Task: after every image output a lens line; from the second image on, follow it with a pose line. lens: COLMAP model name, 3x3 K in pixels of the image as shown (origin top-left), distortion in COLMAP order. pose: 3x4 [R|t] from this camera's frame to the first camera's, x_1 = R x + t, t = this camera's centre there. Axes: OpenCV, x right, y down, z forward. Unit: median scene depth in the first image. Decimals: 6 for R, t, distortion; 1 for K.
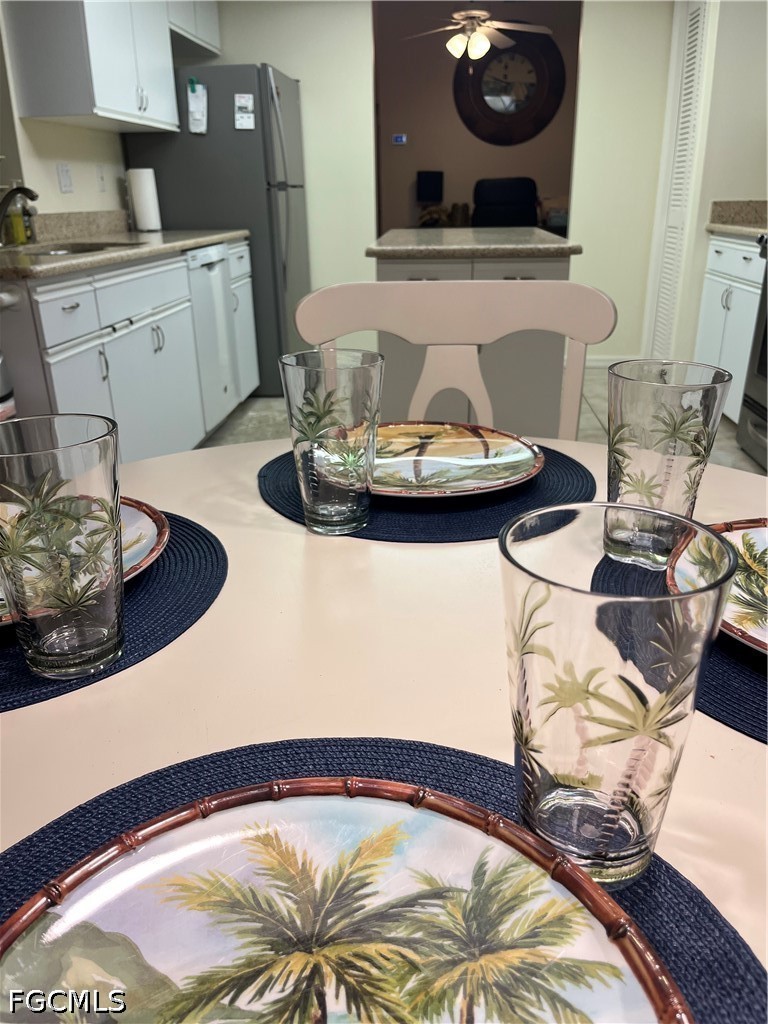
lens RADIAL K [[778.1, 0, 384.0], [0, 778.1, 512.0], [0, 0, 1]] dist [0.073726, -0.118618]
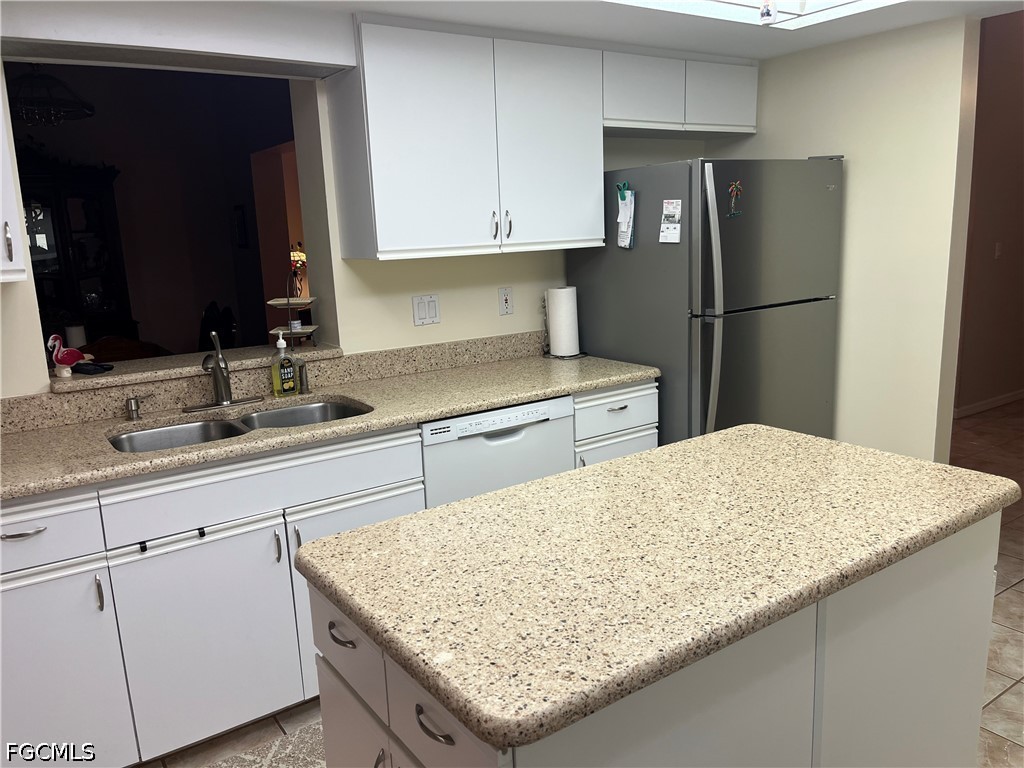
lens RADIAL K [[778.1, 0, 512.0], [0, 778.1, 384.0], [0, 0, 1]] dist [0.073726, -0.118618]
pose [[0.641538, 0.136129, -0.754916, 0.354554], [-0.262646, 0.963625, -0.049436, -0.336060], [0.720726, 0.229991, 0.653956, 0.525883]]
